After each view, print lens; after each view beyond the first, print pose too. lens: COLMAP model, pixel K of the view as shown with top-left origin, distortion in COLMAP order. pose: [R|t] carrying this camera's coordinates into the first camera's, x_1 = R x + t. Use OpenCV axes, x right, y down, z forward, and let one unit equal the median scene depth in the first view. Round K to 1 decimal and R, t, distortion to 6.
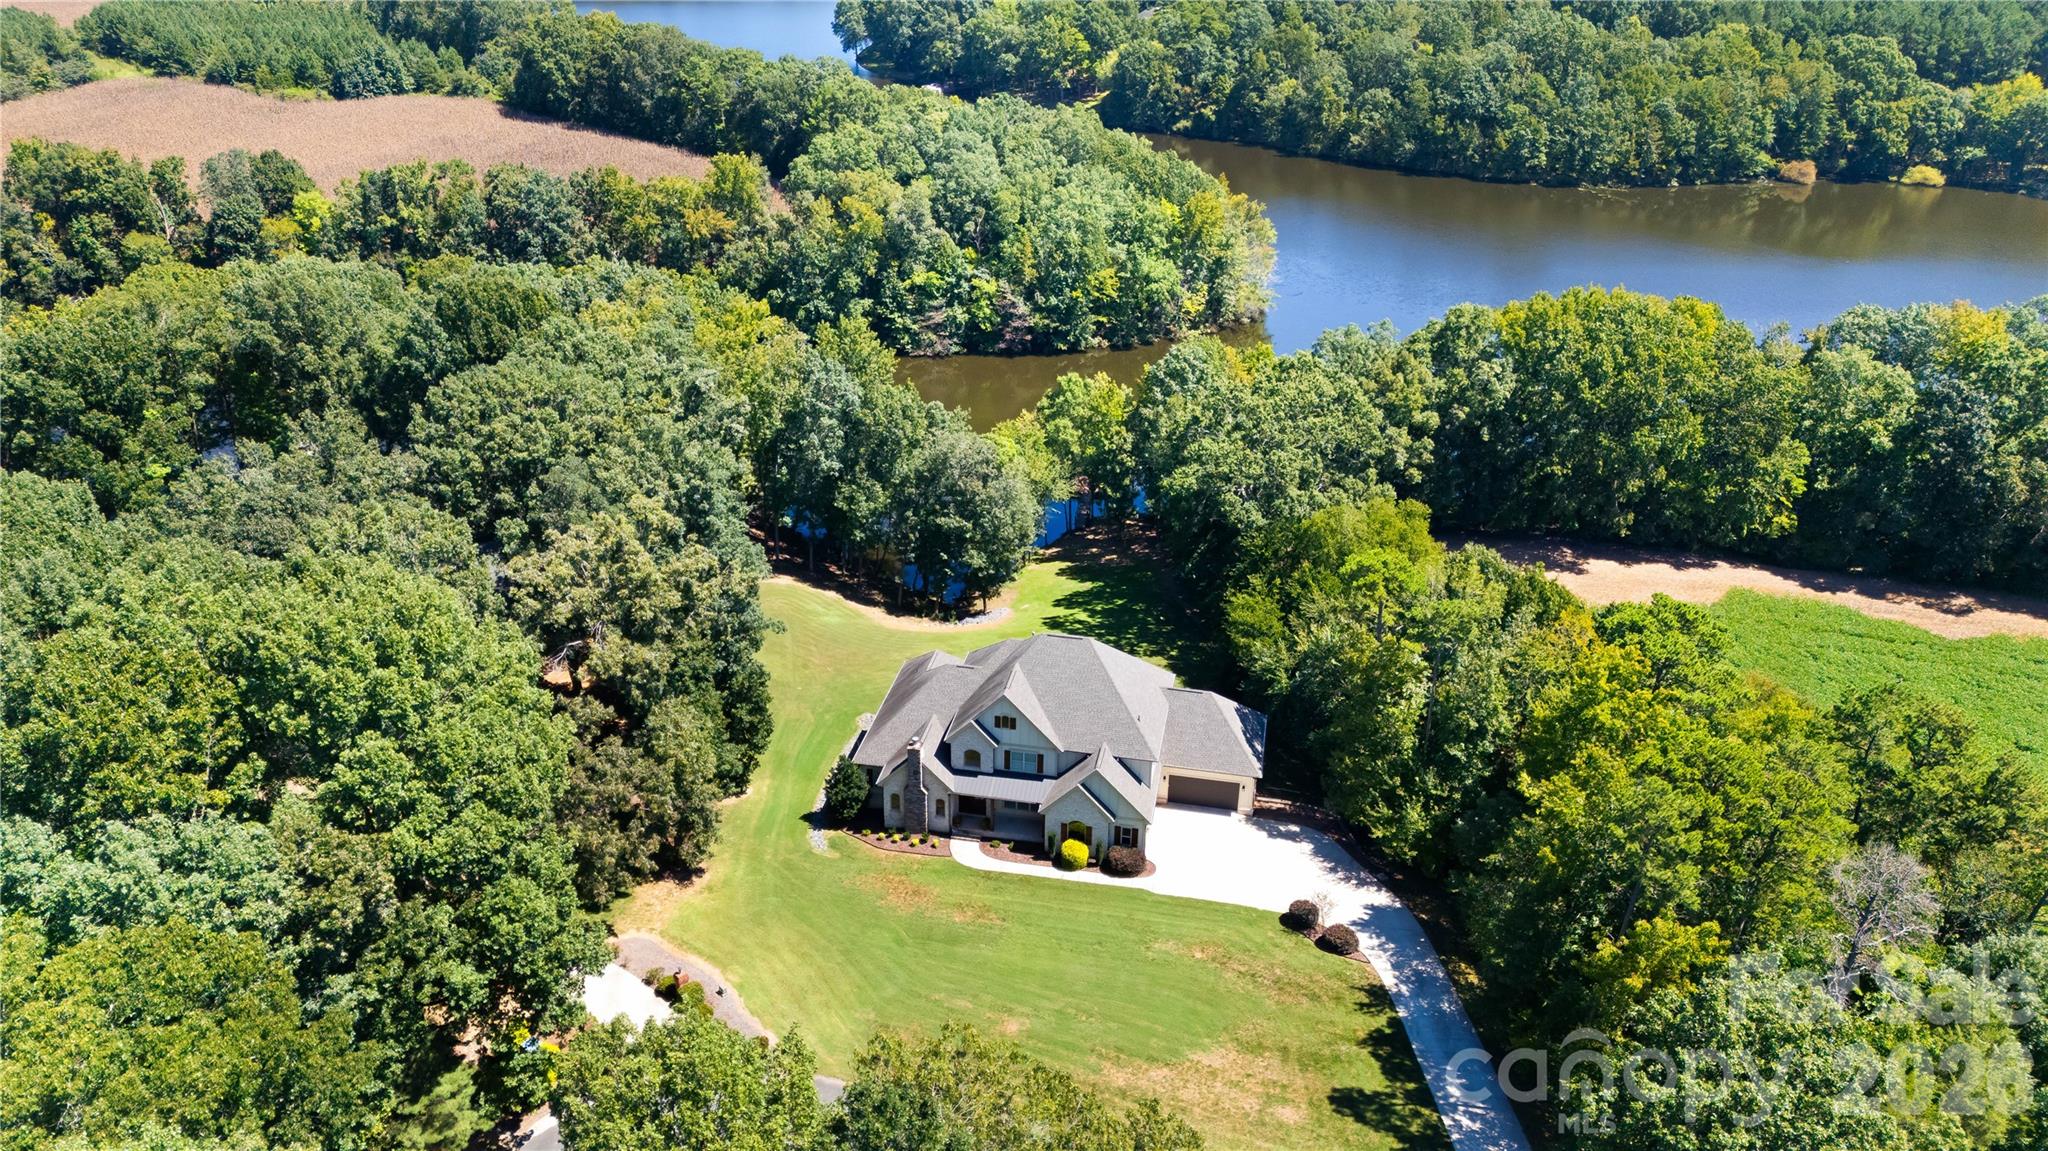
lens RADIAL K [[1500.3, 0, 1014.4], [0, 1500.3, 551.5], [0, 0, 1]] dist [0.102138, -0.093569]
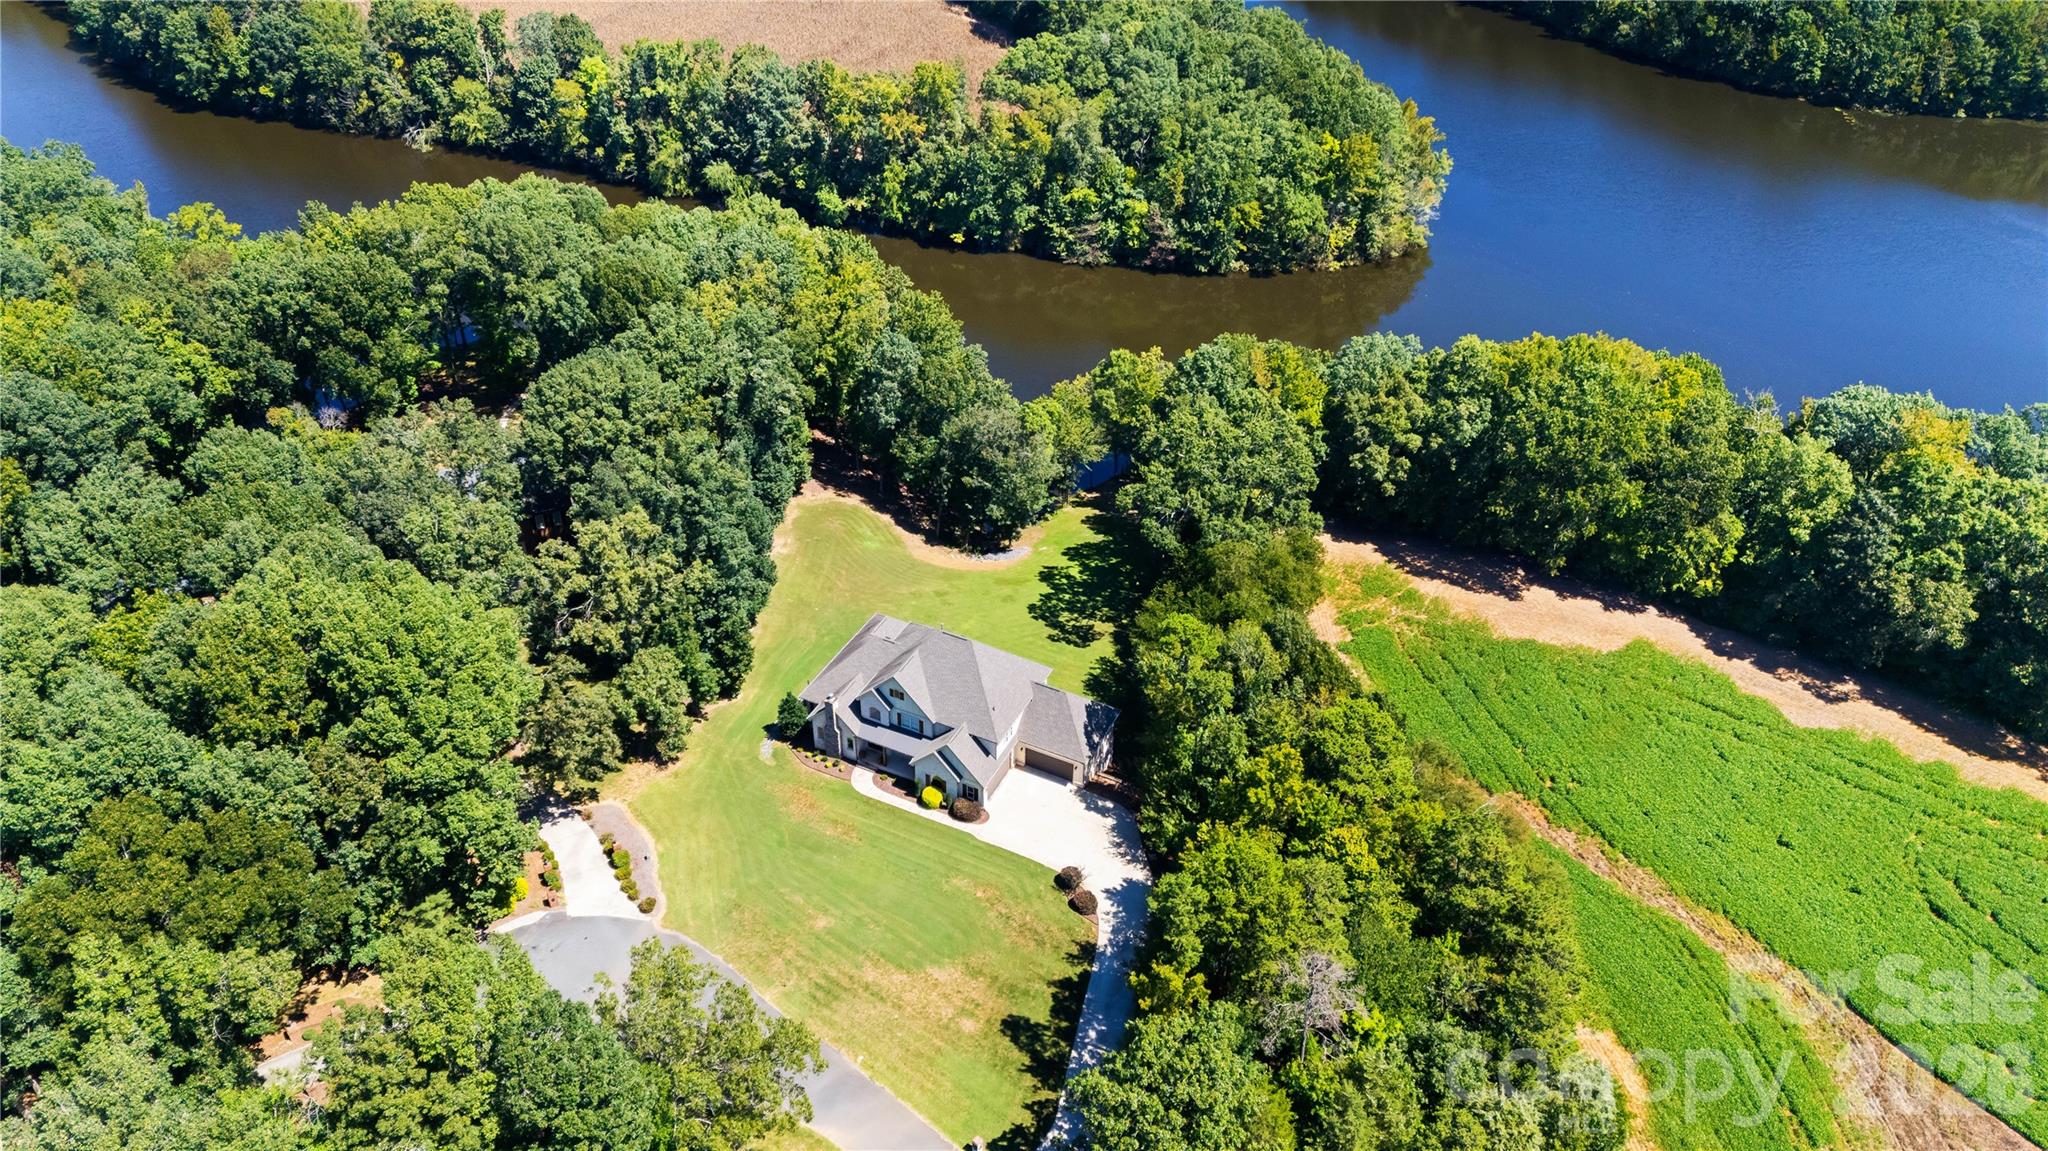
lens RADIAL K [[1500.3, 0, 1014.4], [0, 1500.3, 551.5], [0, 0, 1]] dist [0.102138, -0.093569]
pose [[0.965651, 0.156434, -0.207475, 0.249120], [-0.118671, 0.975841, 0.183445, -0.189743], [0.231160, -0.152523, 0.960886, -0.173753]]
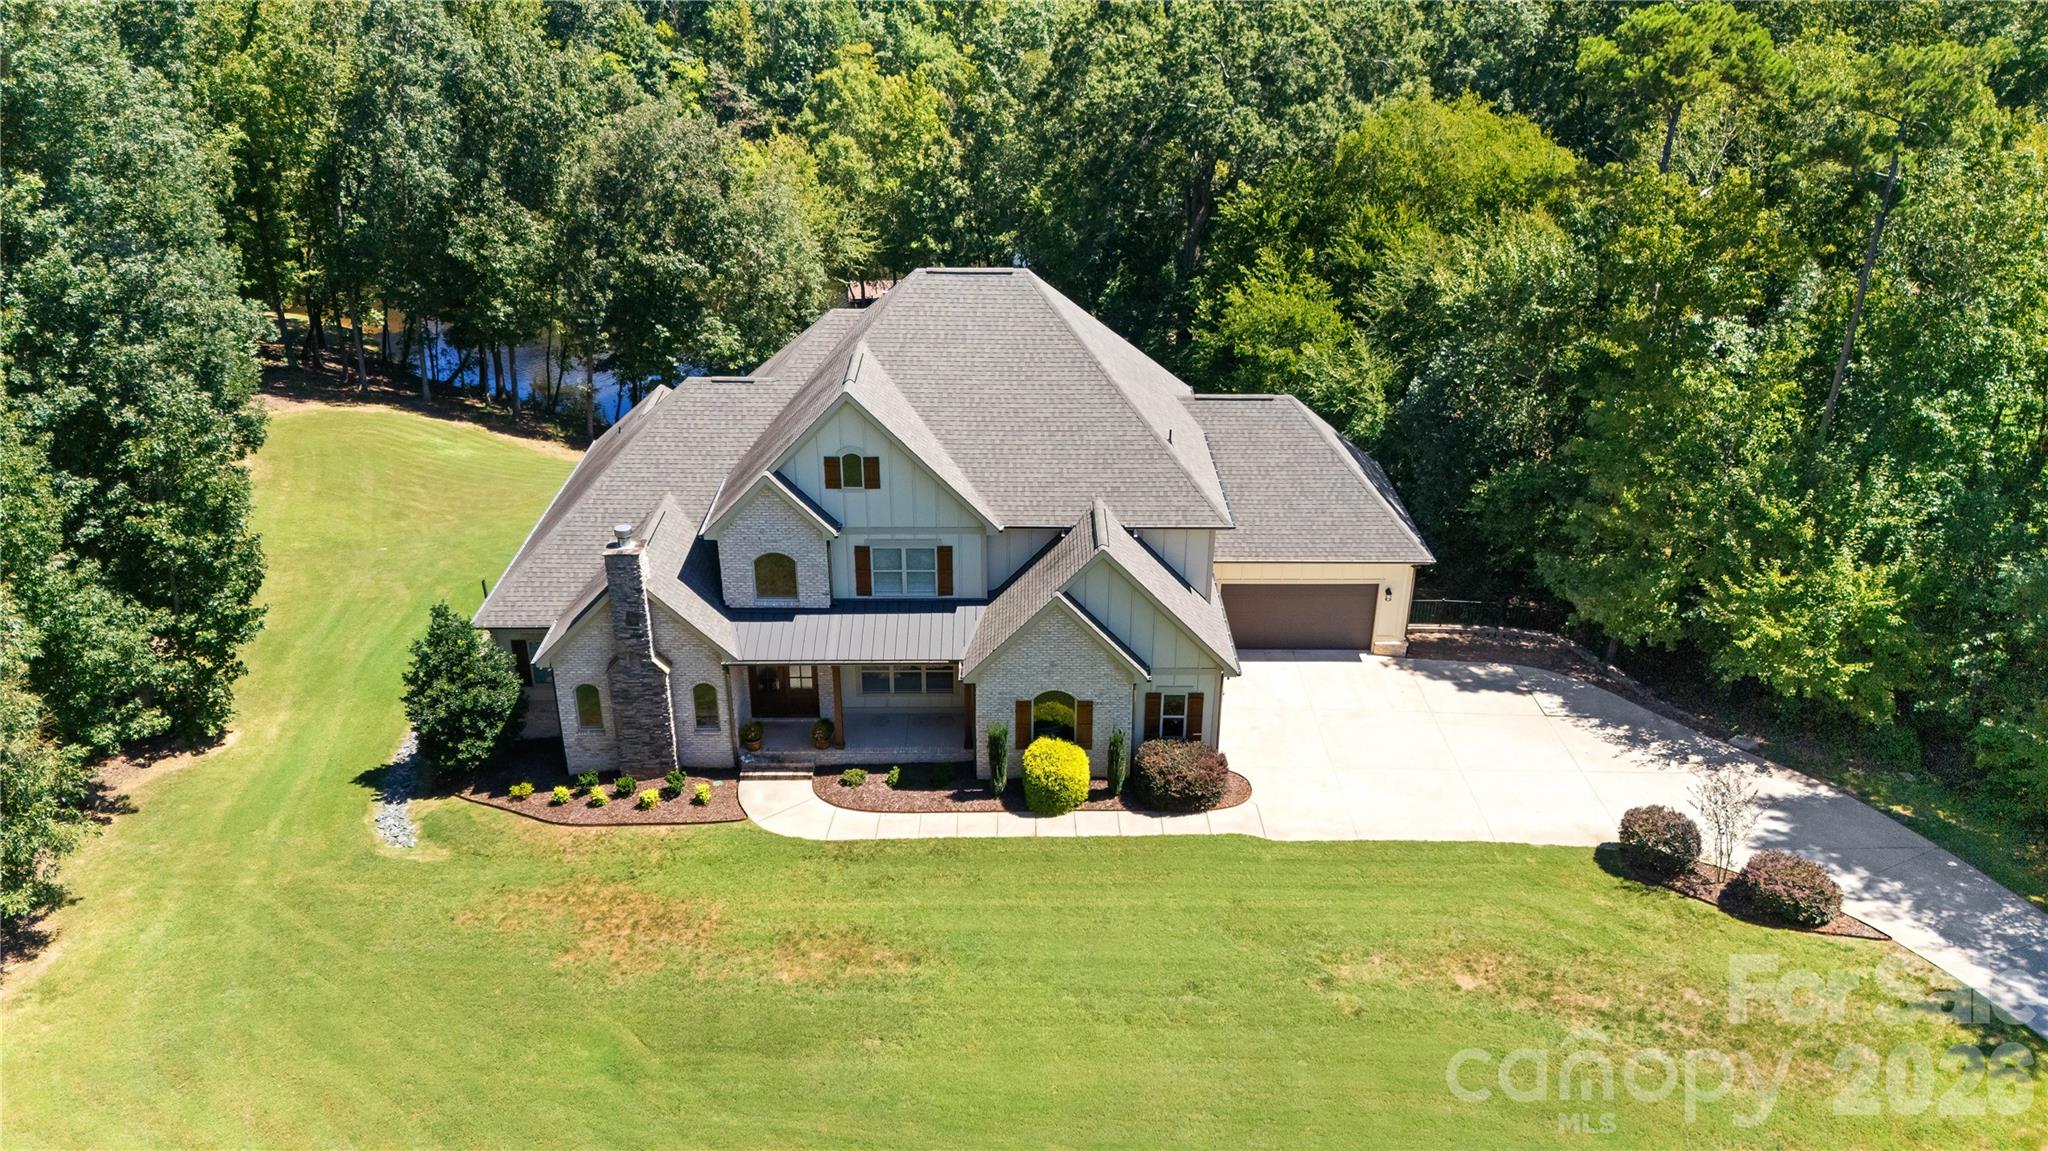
lens RADIAL K [[1502.7, 0, 1024.0], [0, 1502.7, 575.5], [0, 0, 1]] dist [0.075341, -0.103068]
pose [[0.979204, -0.093597, 0.179998, -0.025226], [0.092520, 0.995607, 0.014387, 0.098341], [-0.180554, 0.002565, 0.983562, 0.420531]]
